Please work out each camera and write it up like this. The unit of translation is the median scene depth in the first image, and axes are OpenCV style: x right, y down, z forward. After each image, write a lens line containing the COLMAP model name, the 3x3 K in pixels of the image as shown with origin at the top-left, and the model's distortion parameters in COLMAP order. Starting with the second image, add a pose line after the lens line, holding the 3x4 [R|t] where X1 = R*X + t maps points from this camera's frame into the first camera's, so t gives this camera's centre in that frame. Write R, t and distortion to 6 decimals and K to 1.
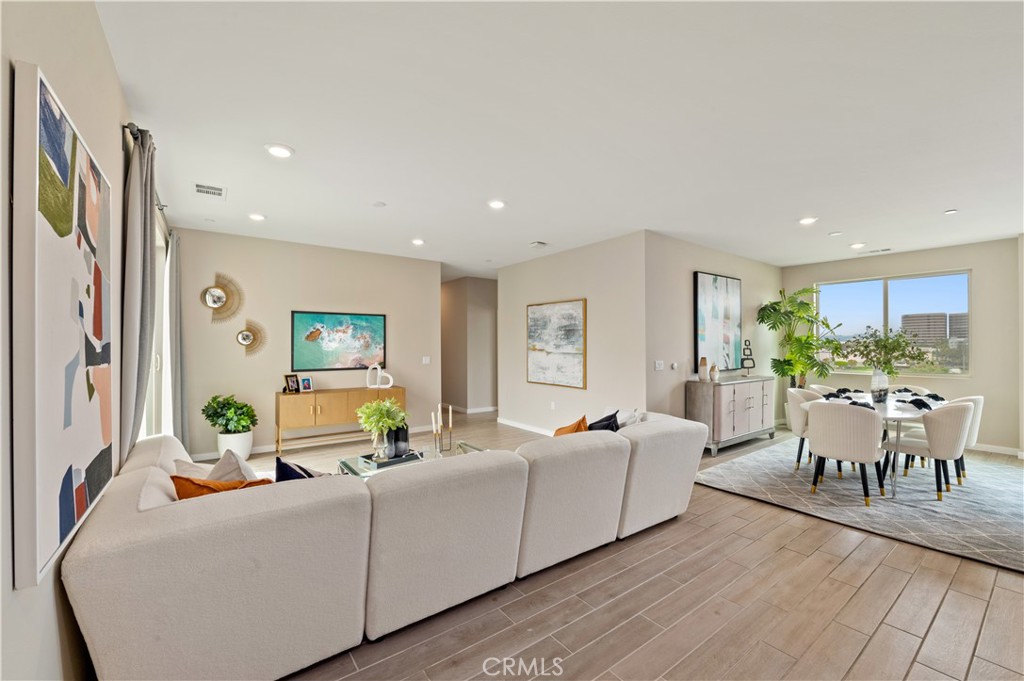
lens RADIAL K [[410.6, 0, 508.1], [0, 410.6, 342.4], [0, 0, 1]] dist [-0.003884, -0.000148]
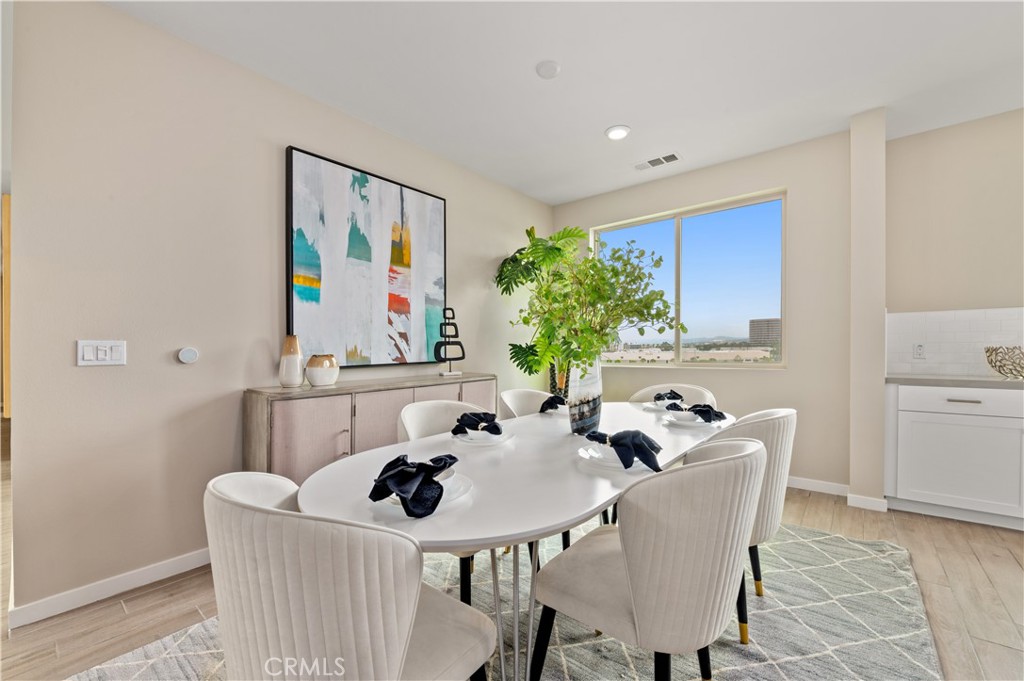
lens RADIAL K [[415.5, 0, 510.7], [0, 415.5, 351.0], [0, 0, 1]] dist [-0.009523, -0.000320]
pose [[0.970627, -0.013081, 0.240232, 0.548873], [0.010362, 0.999867, 0.012577, 0.046111], [-0.240365, -0.009719, 0.970634, 0.464259]]
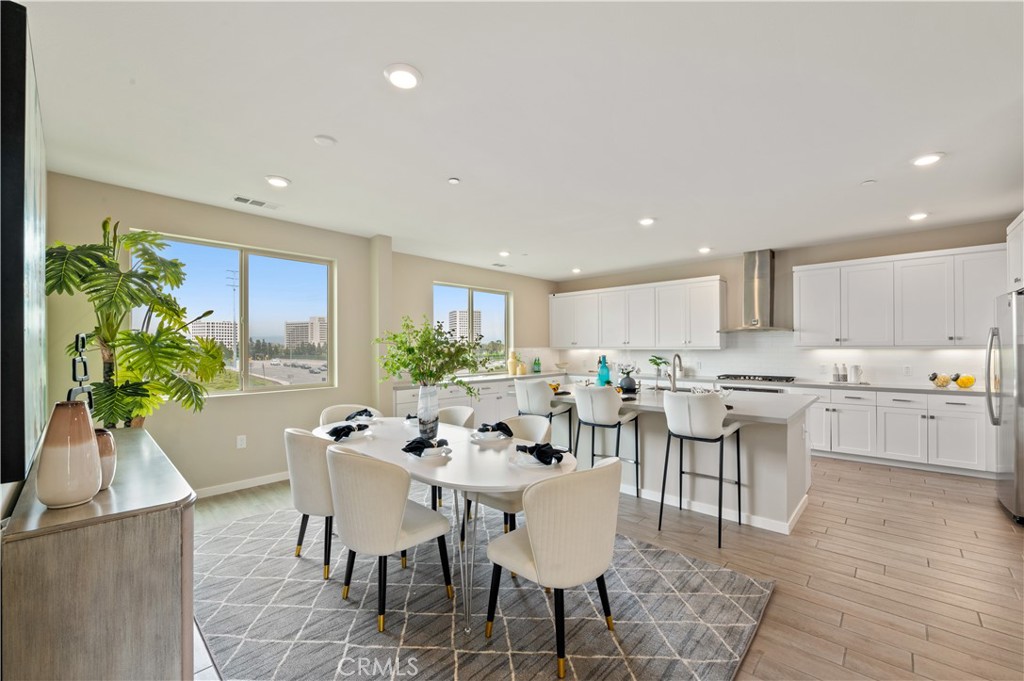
lens RADIAL K [[411.6, 0, 509.0], [0, 411.6, 346.4], [0, 0, 1]] dist [-0.005766, -0.000076]
pose [[-0.174647, 0.003591, 0.984624, 0.196973], [0.000706, 0.999994, -0.003522, 0.006111], [-0.984631, 0.000080, -0.174649, 0.733914]]
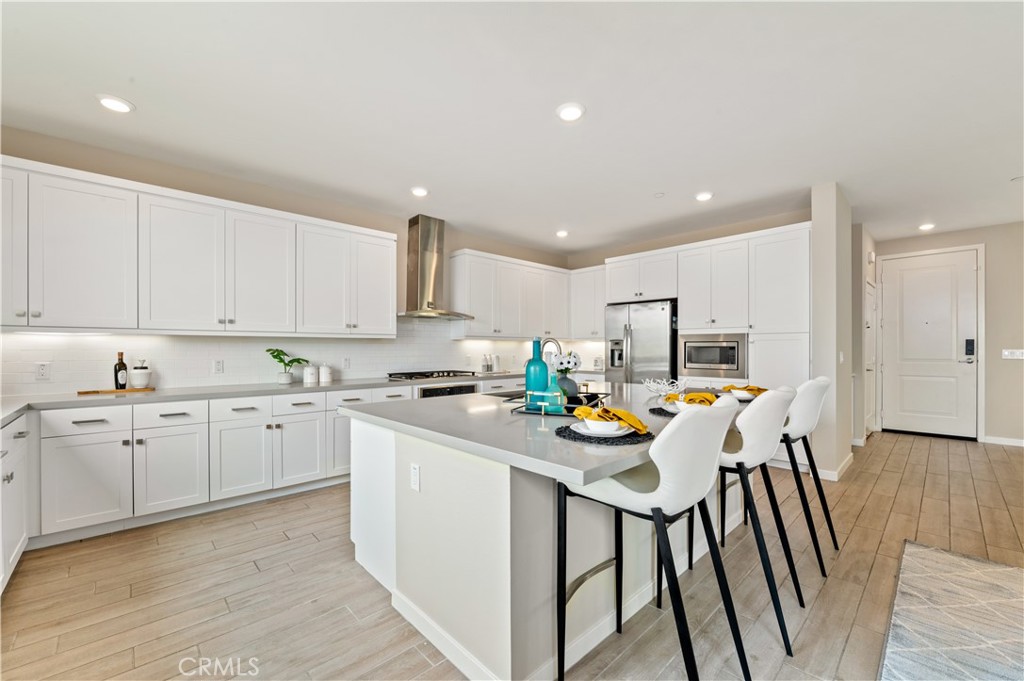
lens RADIAL K [[415.5, 0, 510.7], [0, 415.5, 351.0], [0, 0, 1]] dist [-0.009523, -0.000320]
pose [[-0.993346, 0.002604, -0.115139, 1.017874], [0.002454, 0.999996, 0.001443, 0.032803], [0.115142, 0.001151, -0.993348, 0.793346]]
